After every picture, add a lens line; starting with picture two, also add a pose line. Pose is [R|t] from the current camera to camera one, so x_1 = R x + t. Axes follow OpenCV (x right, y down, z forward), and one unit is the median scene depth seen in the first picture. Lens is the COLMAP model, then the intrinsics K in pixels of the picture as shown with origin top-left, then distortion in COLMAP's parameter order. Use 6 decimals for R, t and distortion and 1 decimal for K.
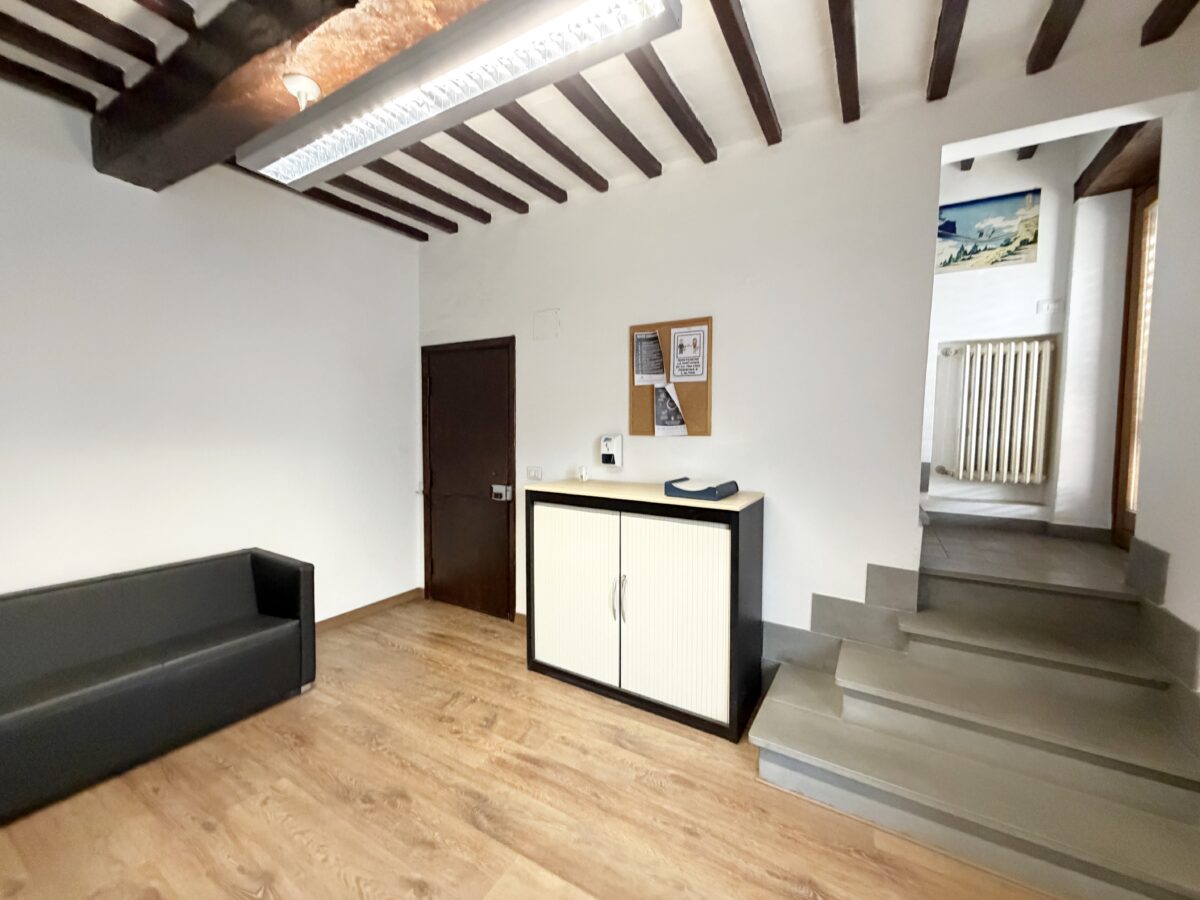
lens RADIAL K [[476.6, 0, 596.8], [0, 476.6, 449.2], [0, 0, 1]] dist [-0.000464, 0.000313]
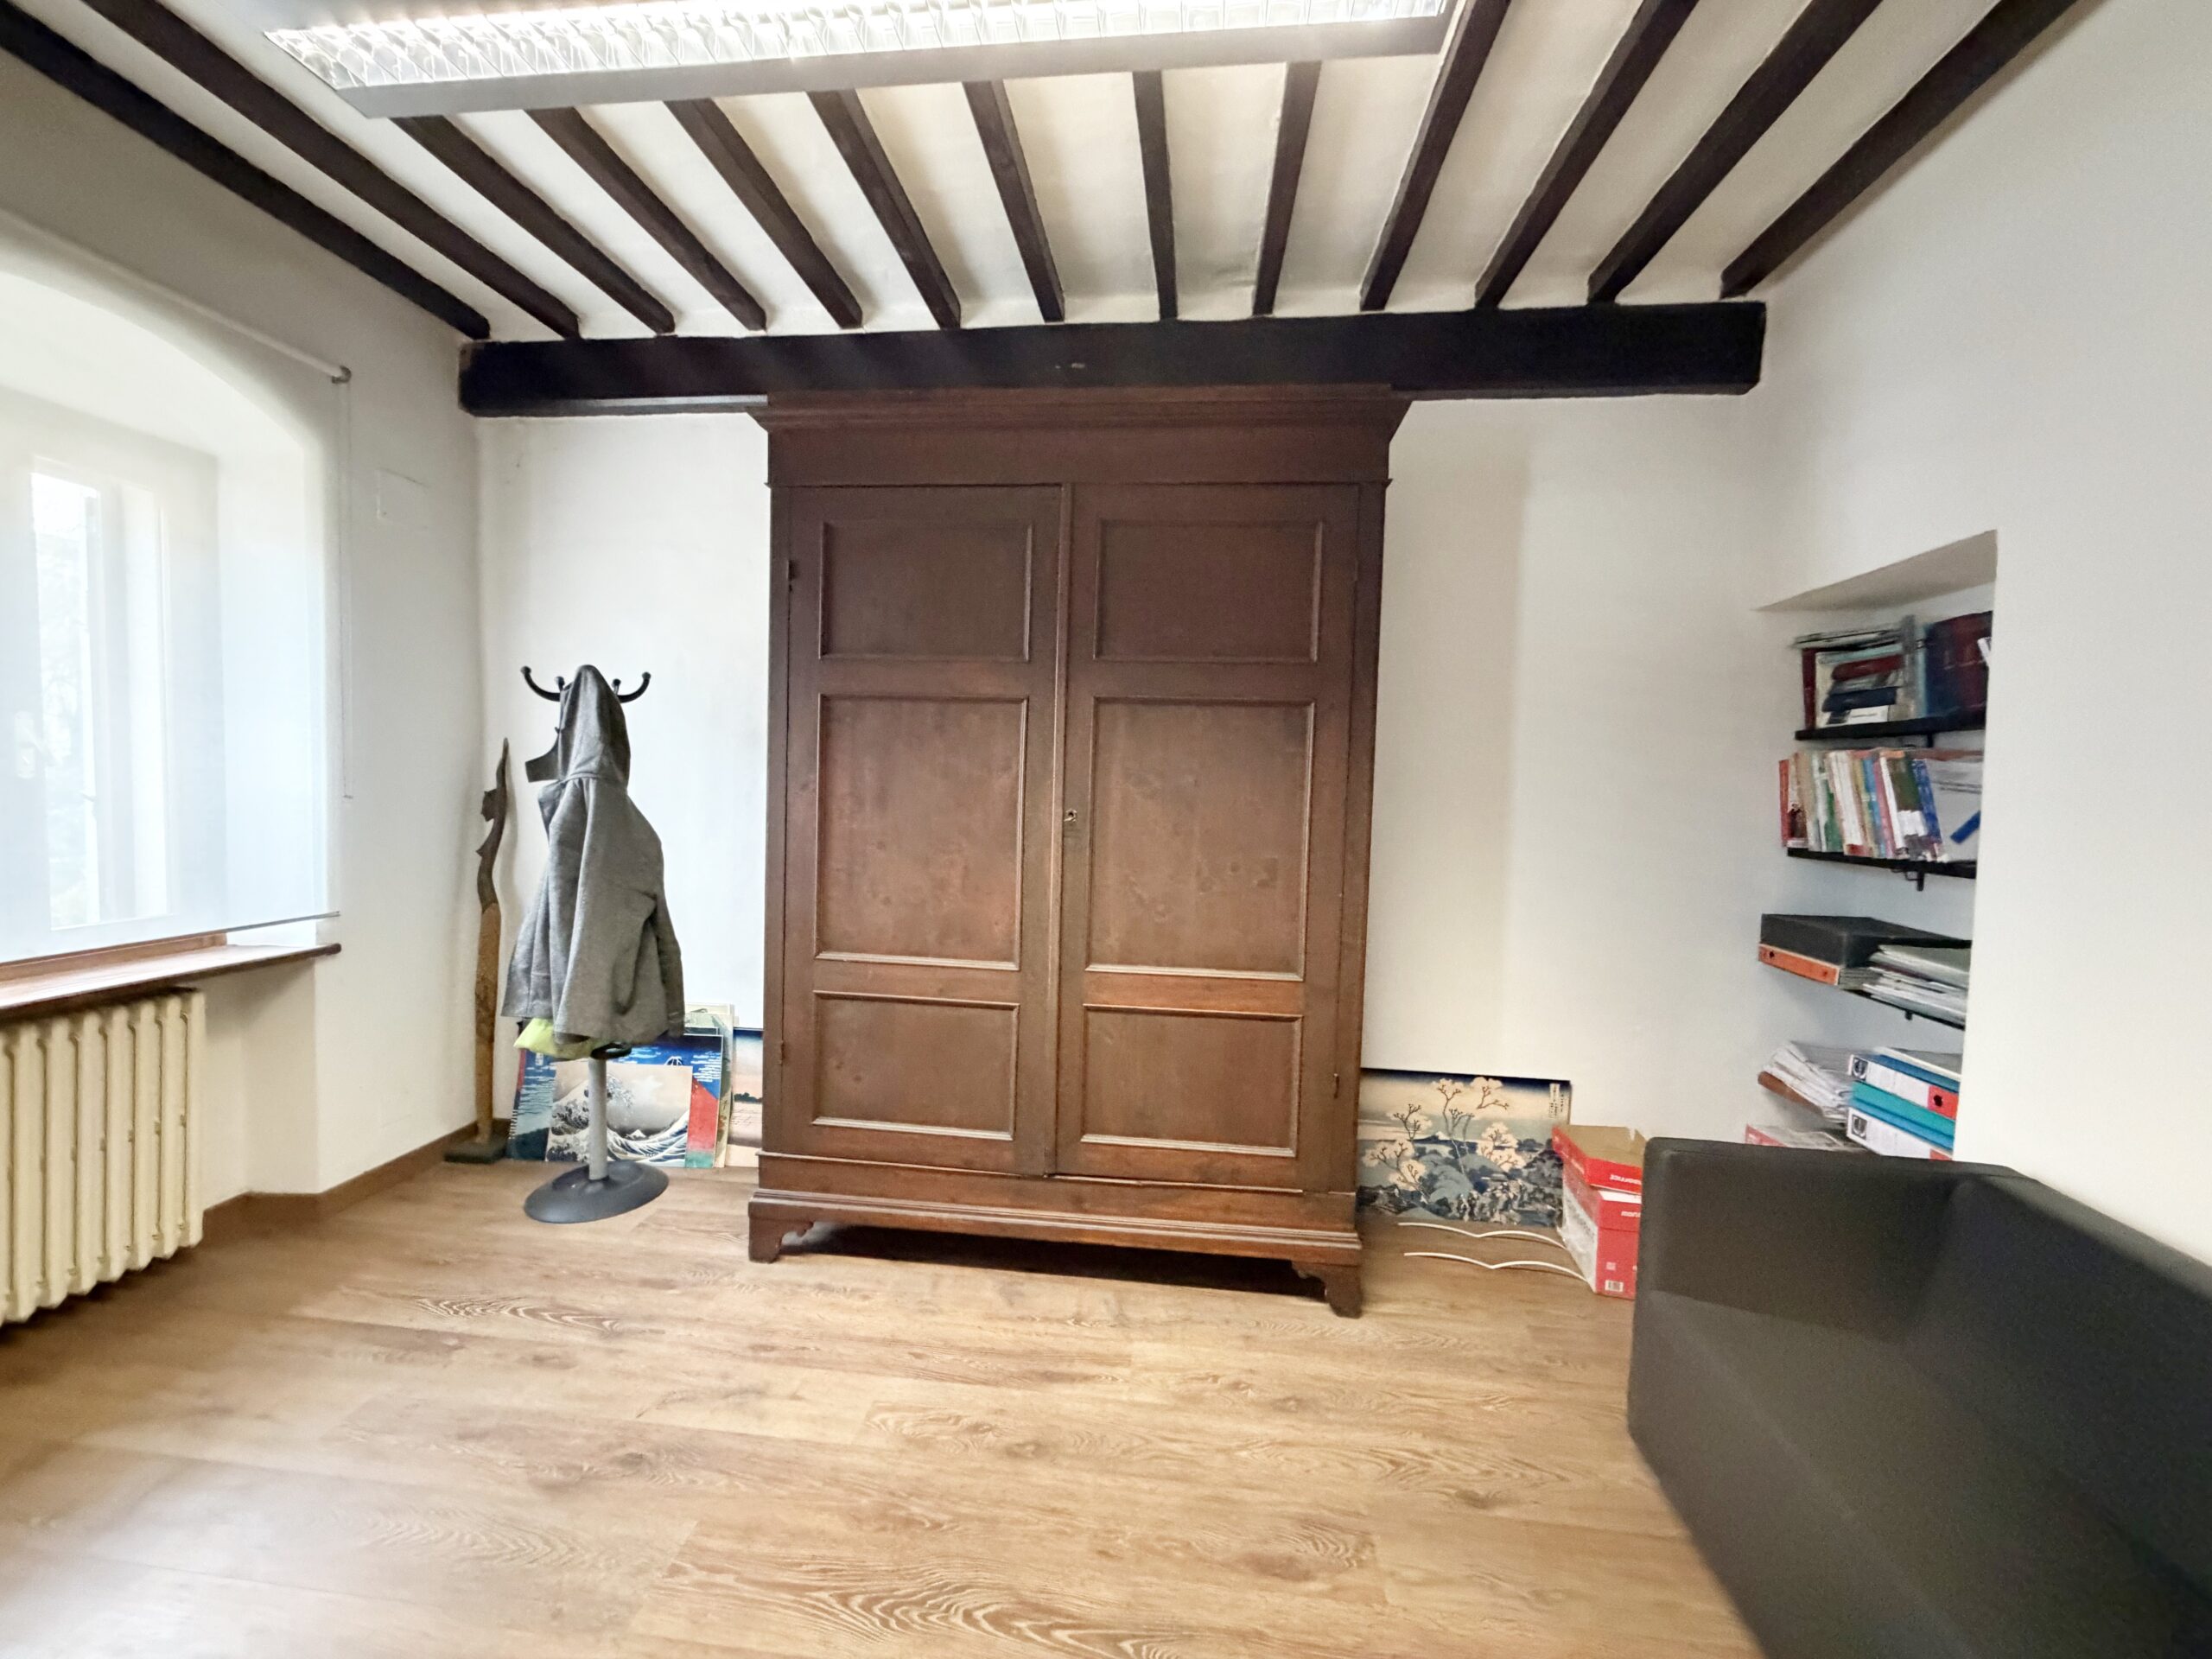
lens RADIAL K [[878.6, 0, 1100.0], [0, 878.6, 828.0], [0, 0, 1]] dist [-0.000464, 0.000313]
pose [[-0.913726, -0.016001, -0.406015, -0.160553], [-0.059387, 0.993753, 0.094487, -0.029231], [0.401967, 0.110447, -0.908969, 1.037764]]
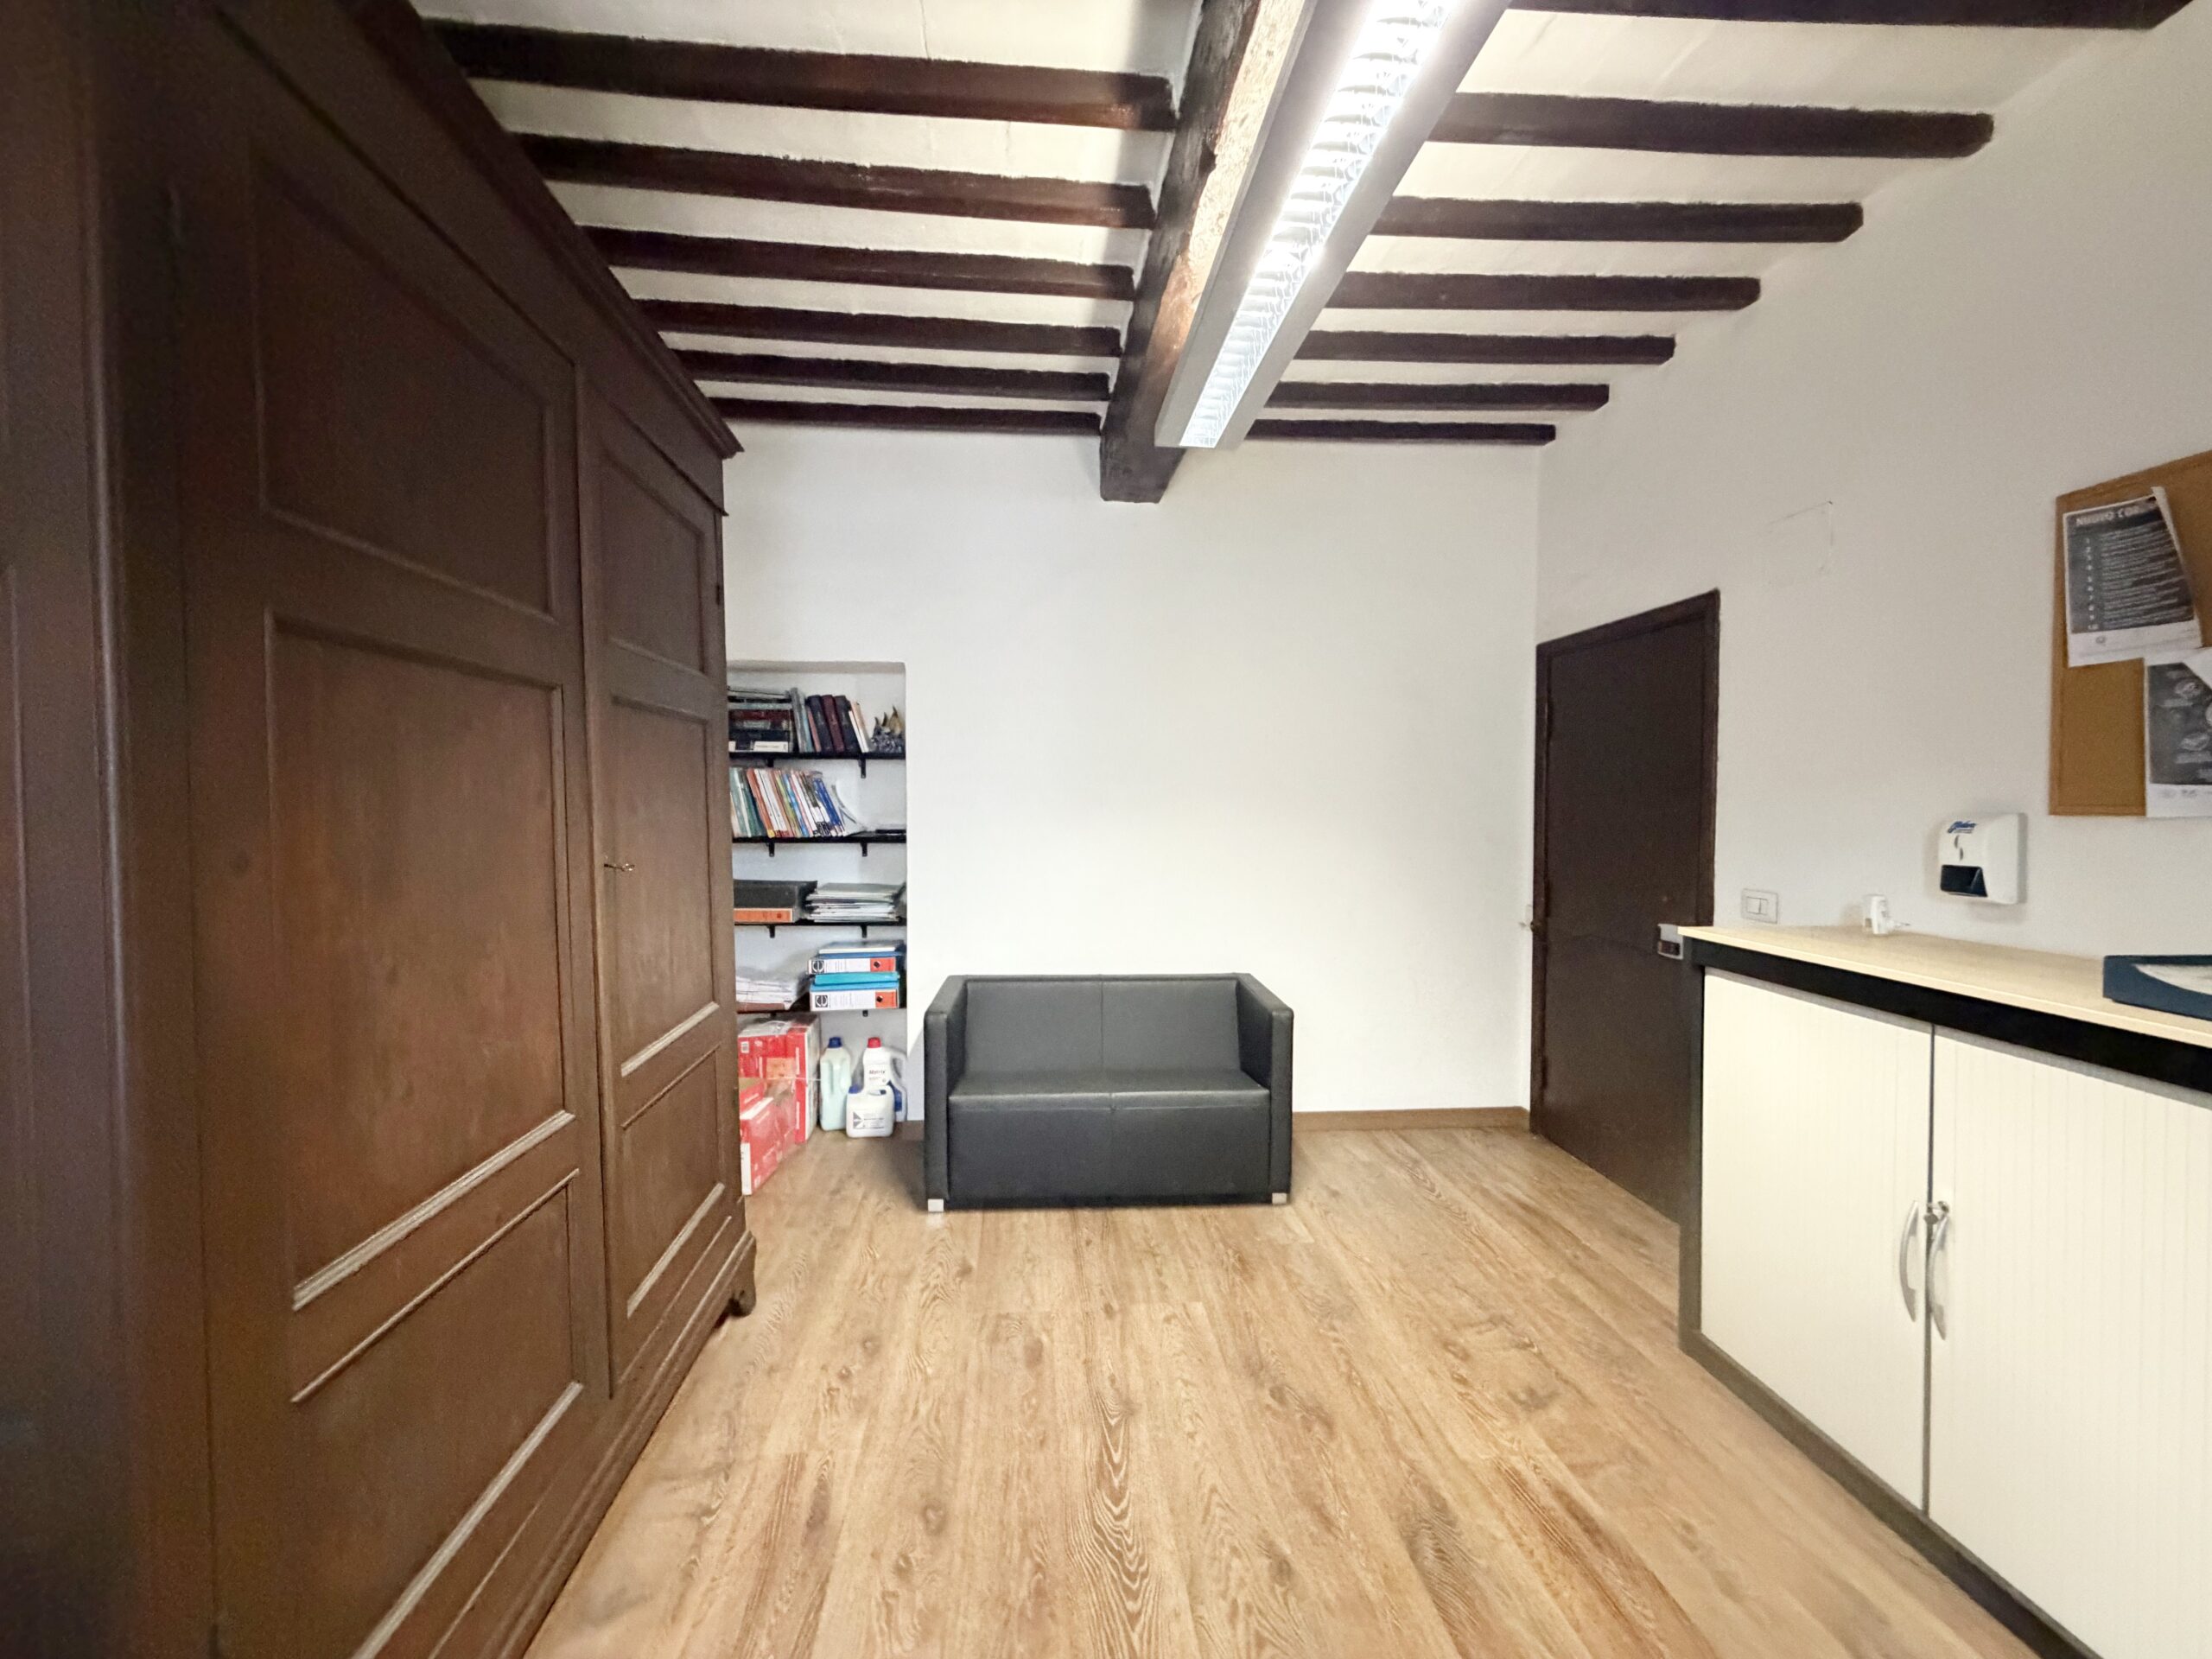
lens RADIAL K [[878.6, 0, 1100.0], [0, 878.6, 828.0], [0, 0, 1]] dist [-0.000464, 0.000313]
pose [[0.576949, 0.019823, -0.816540, 0.222368], [-0.039048, 0.999232, -0.003332, 0.010028], [0.815846, 0.033807, 0.577280, 0.095034]]
